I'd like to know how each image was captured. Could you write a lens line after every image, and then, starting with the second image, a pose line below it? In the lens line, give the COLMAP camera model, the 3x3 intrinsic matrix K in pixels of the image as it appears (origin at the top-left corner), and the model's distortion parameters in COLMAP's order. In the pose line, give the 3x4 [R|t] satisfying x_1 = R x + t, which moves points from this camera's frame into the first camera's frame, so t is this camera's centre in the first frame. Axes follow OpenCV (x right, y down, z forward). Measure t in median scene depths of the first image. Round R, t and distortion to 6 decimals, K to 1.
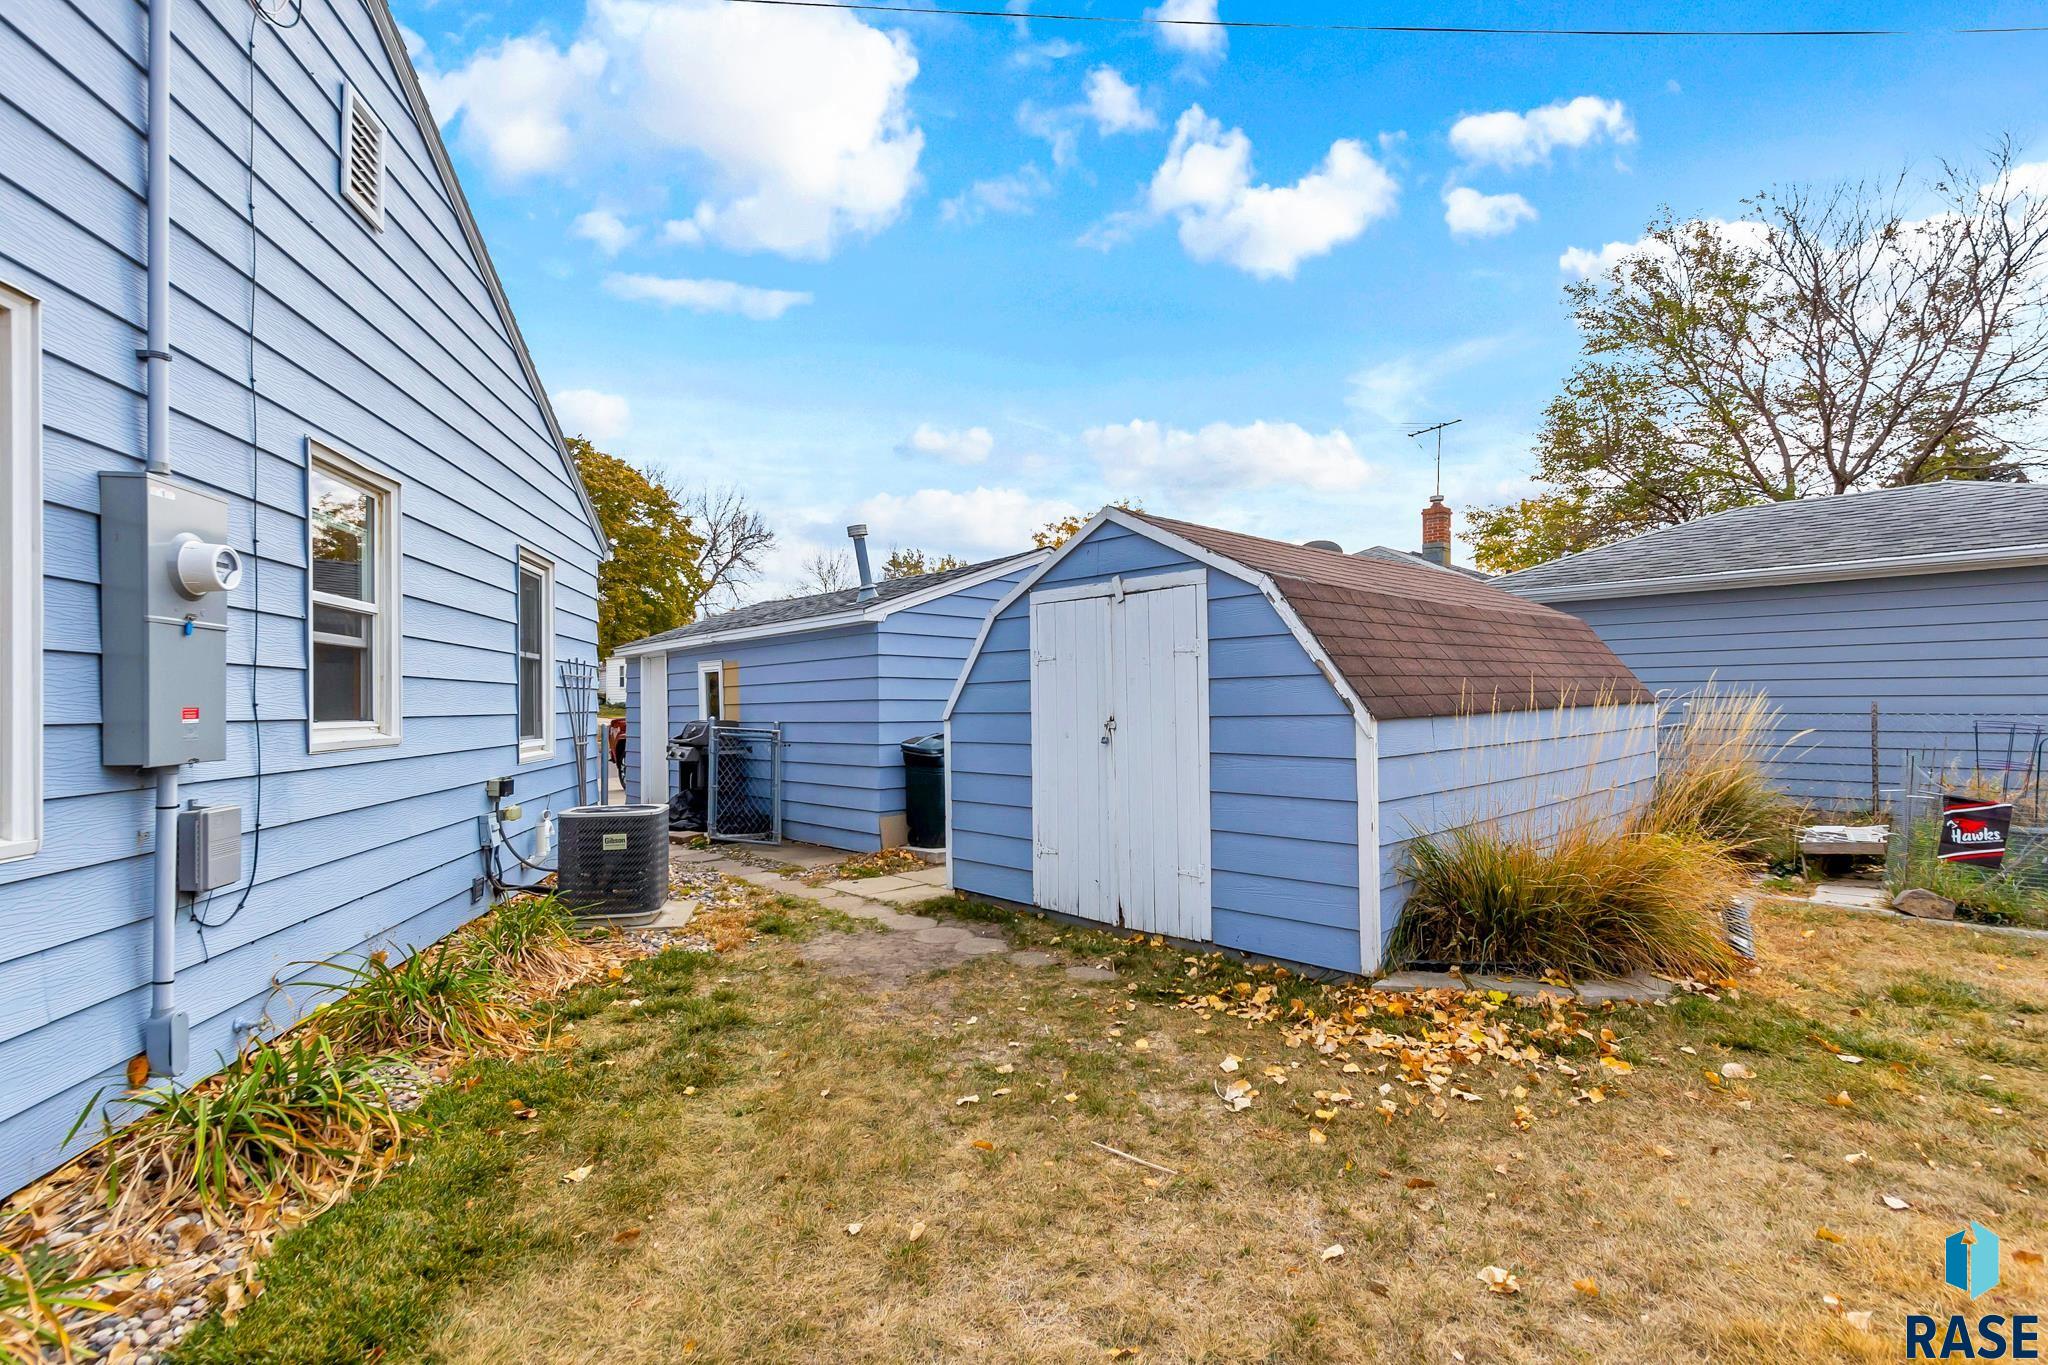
lens RADIAL K [[927.3, 0, 1021.1], [0, 927.3, 699.7], [0, 0, 1]] dist [0.007128, 0.000083]
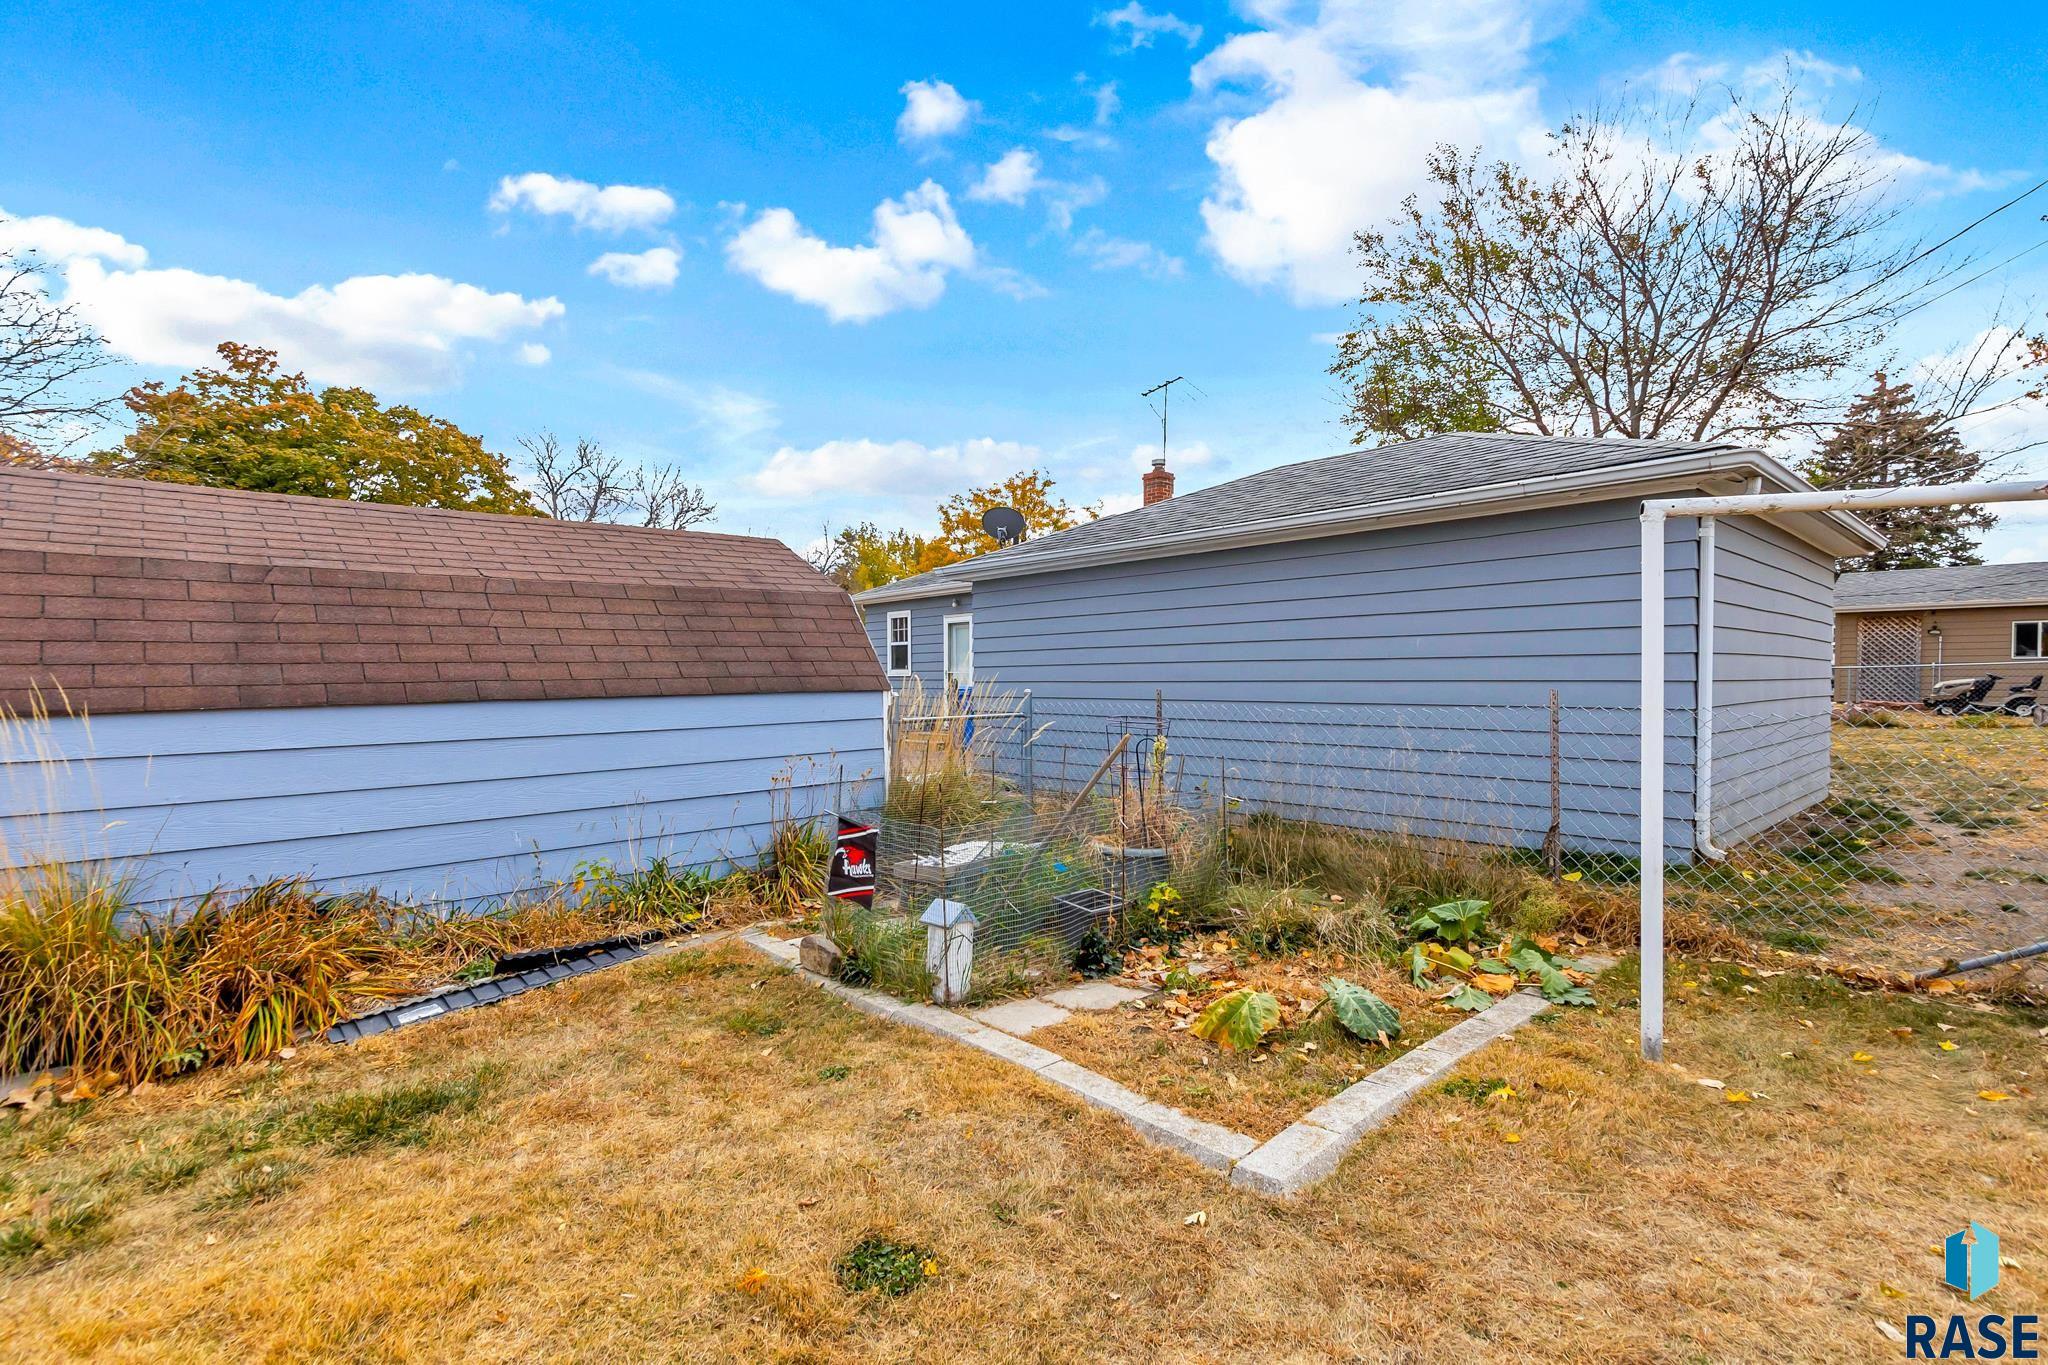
lens RADIAL K [[927.3, 0, 1021.1], [0, 927.3, 699.7], [0, 0, 1]] dist [0.007128, 0.000083]
pose [[0.999921, 0.000499, -0.012573, 1.119372], [-0.000157, 0.999630, 0.027207, -0.015687], [0.012582, -0.027203, 0.999551, 0.217937]]
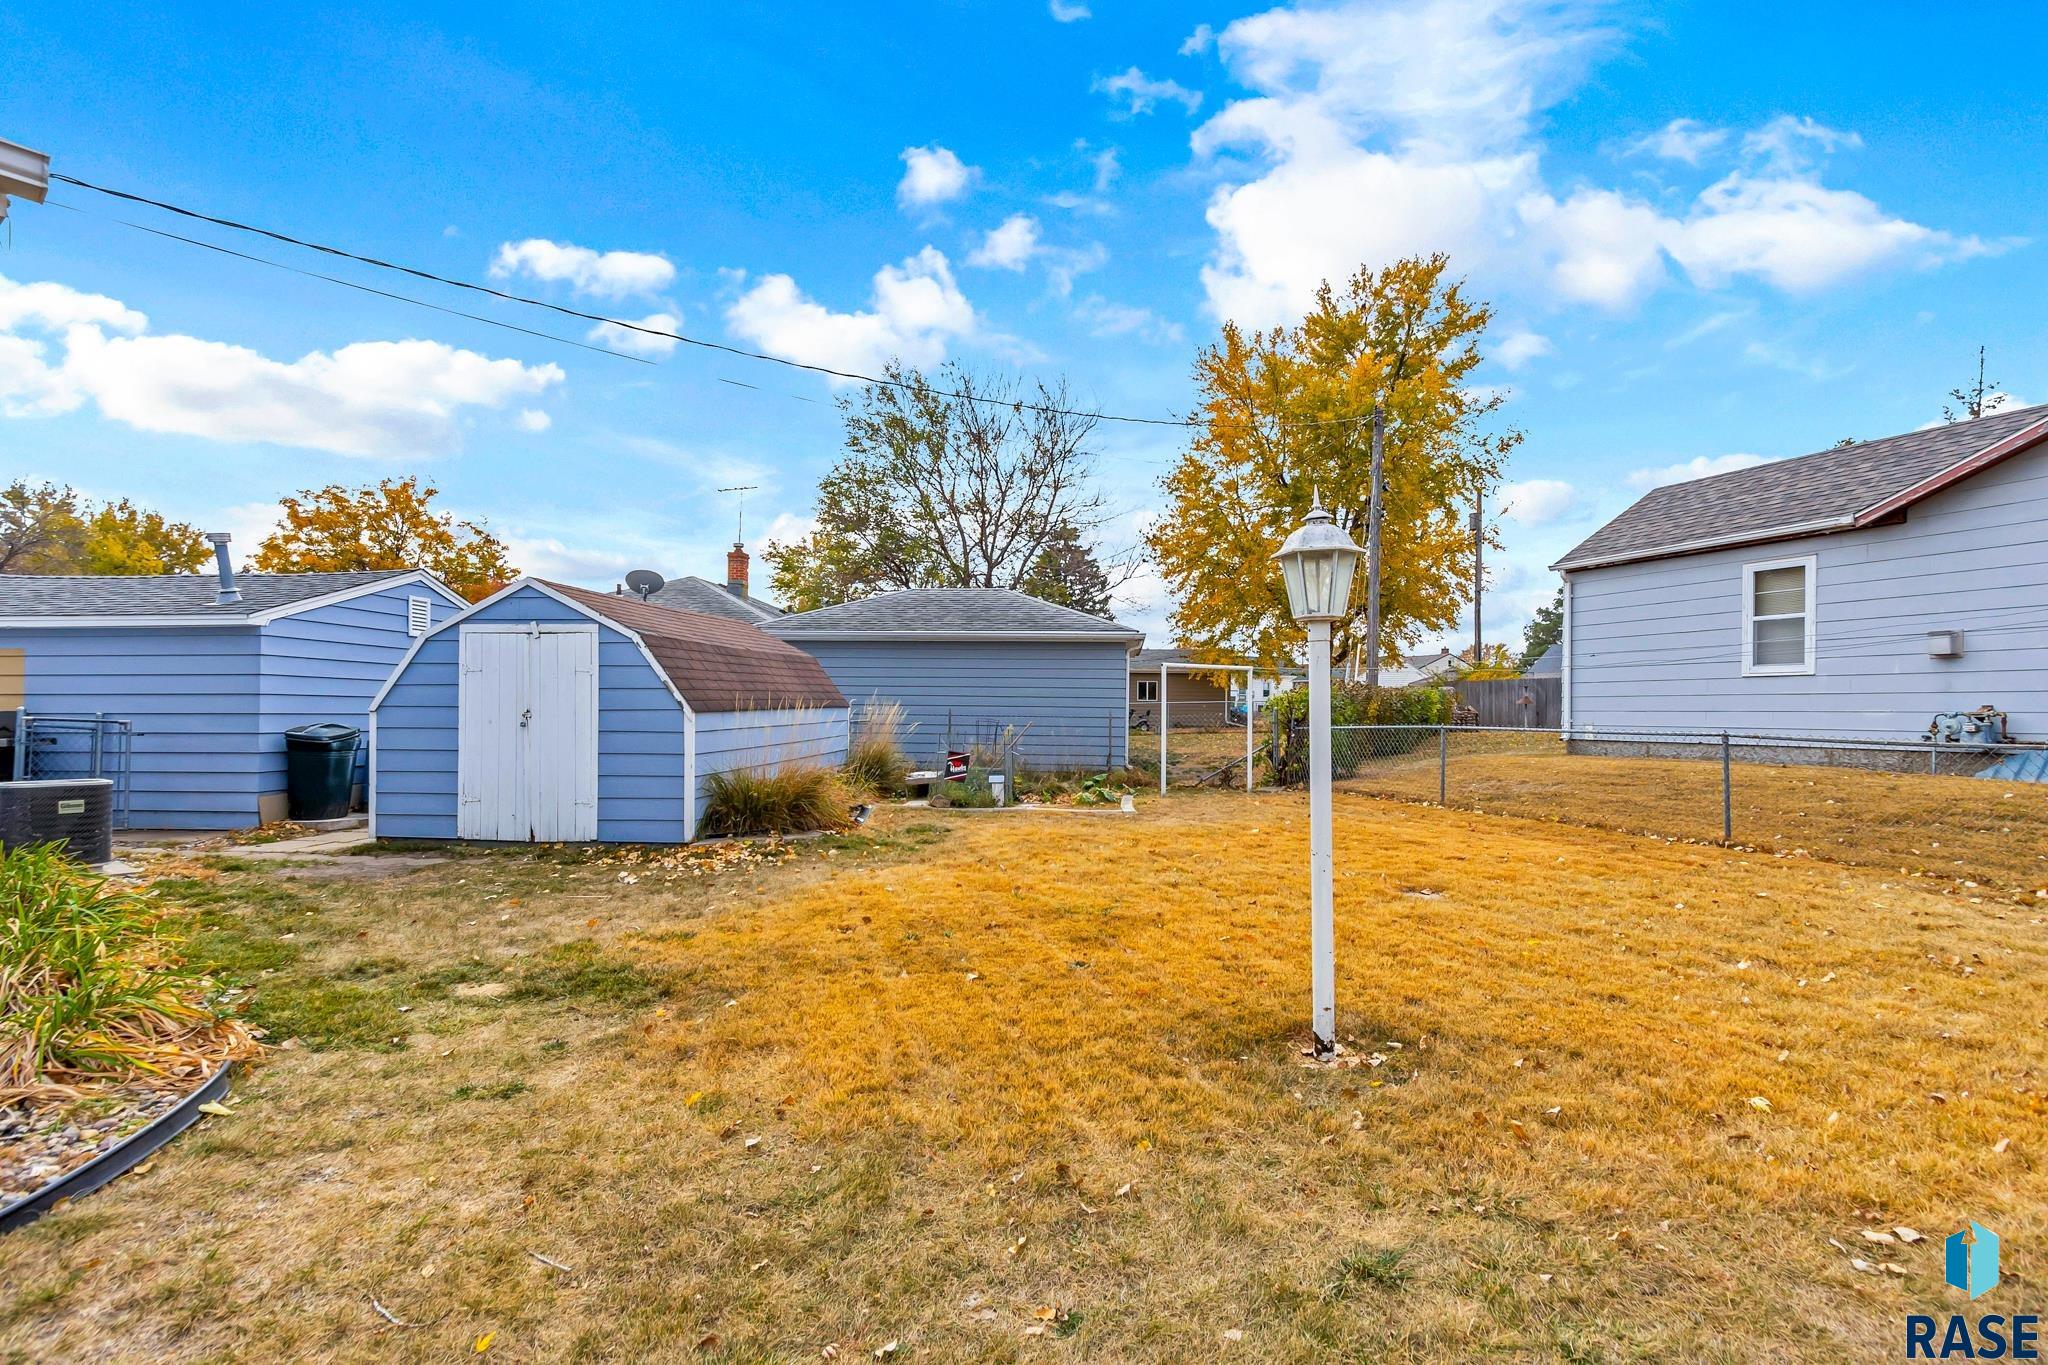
lens RADIAL K [[927.3, 0, 1021.1], [0, 927.3, 699.7], [0, 0, 1]] dist [0.007128, 0.000083]
pose [[0.754950, 0.020846, 0.655451, -0.310809], [-0.018666, 0.999773, -0.010297, 0.002002], [-0.655517, -0.004461, 0.755168, -0.758384]]
